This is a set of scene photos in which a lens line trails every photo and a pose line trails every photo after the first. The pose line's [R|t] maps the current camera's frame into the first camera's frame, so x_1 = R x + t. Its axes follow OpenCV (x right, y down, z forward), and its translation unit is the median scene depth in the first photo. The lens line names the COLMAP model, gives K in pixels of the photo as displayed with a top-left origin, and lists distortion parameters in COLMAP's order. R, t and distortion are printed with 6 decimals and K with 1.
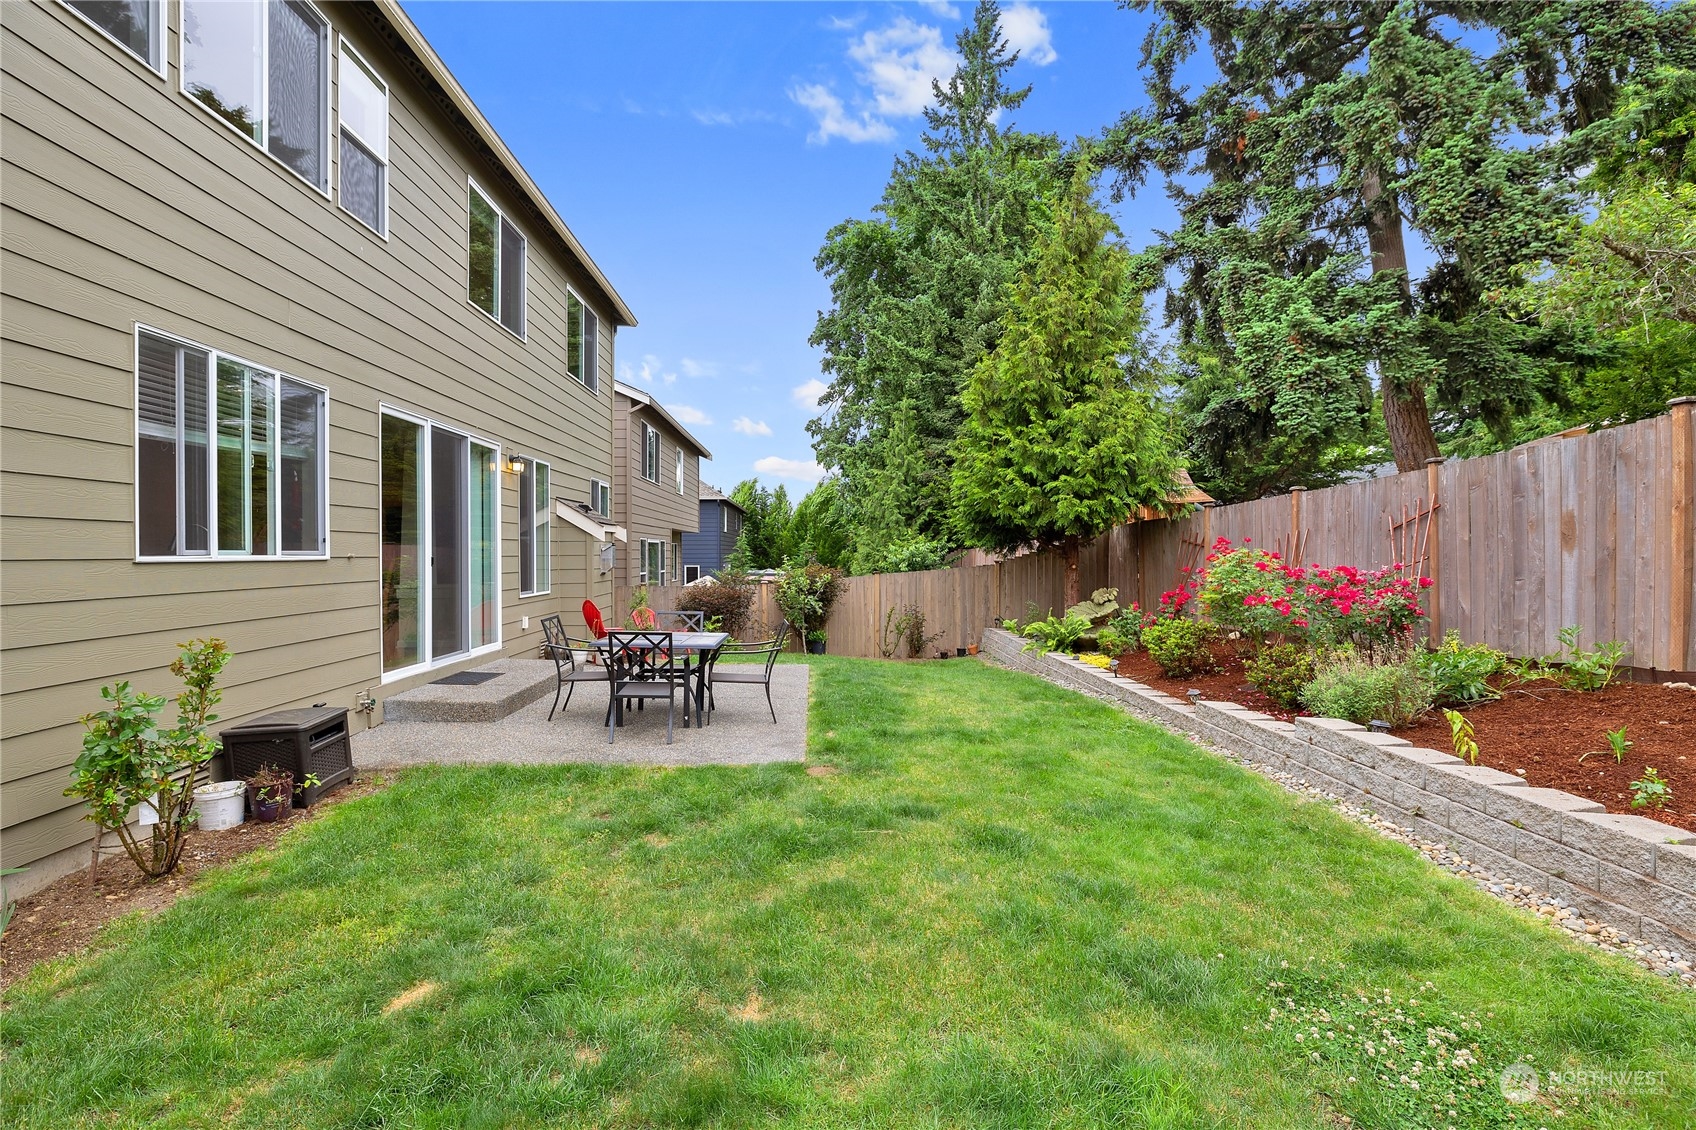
lens RADIAL K [[826.7, 0, 851.7], [0, 826.7, 550.4], [0, 0, 1]] dist [0.000361, 0.001035]
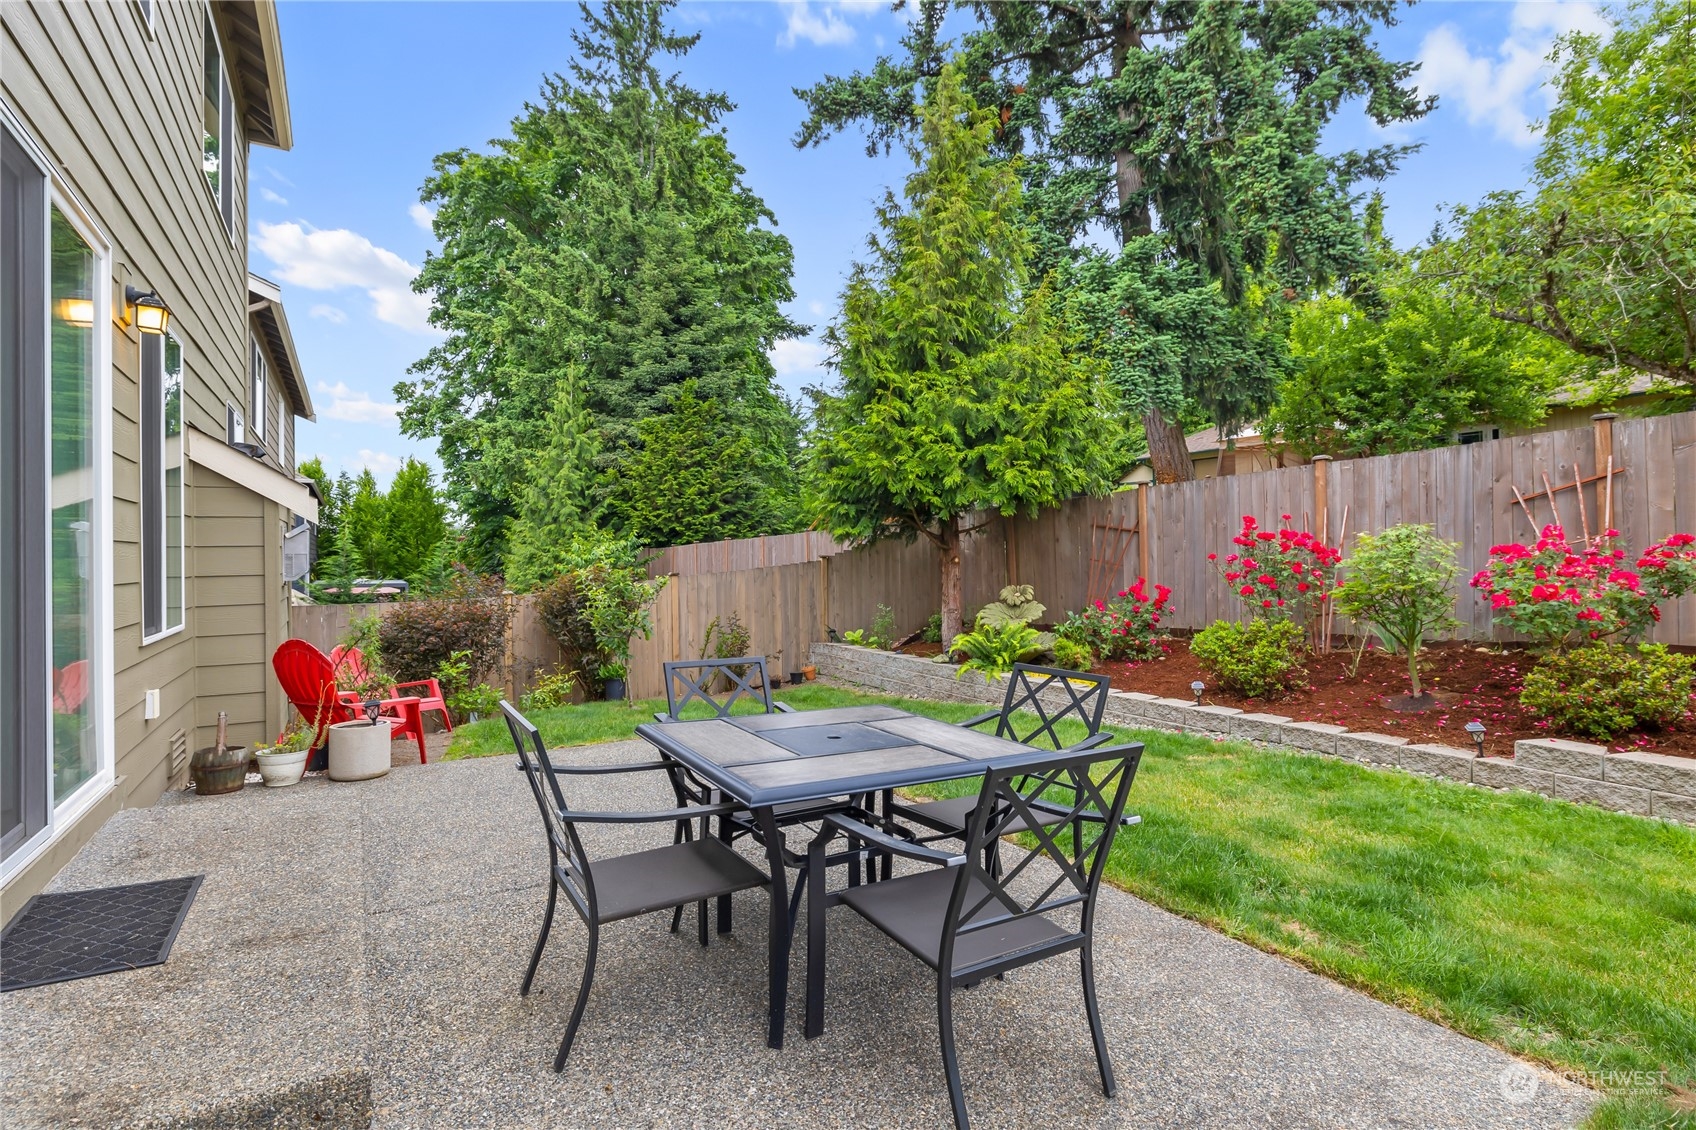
lens RADIAL K [[843.7, 0, 844.7], [0, 843.7, 549.9], [0, 0, 1]] dist [-0.005676, -0.001152]
pose [[0.887367, -0.008621, 0.460983, -0.087428], [0.010938, 0.999937, -0.002355, 0.004405], [-0.460934, 0.007132, 0.887406, 0.144376]]
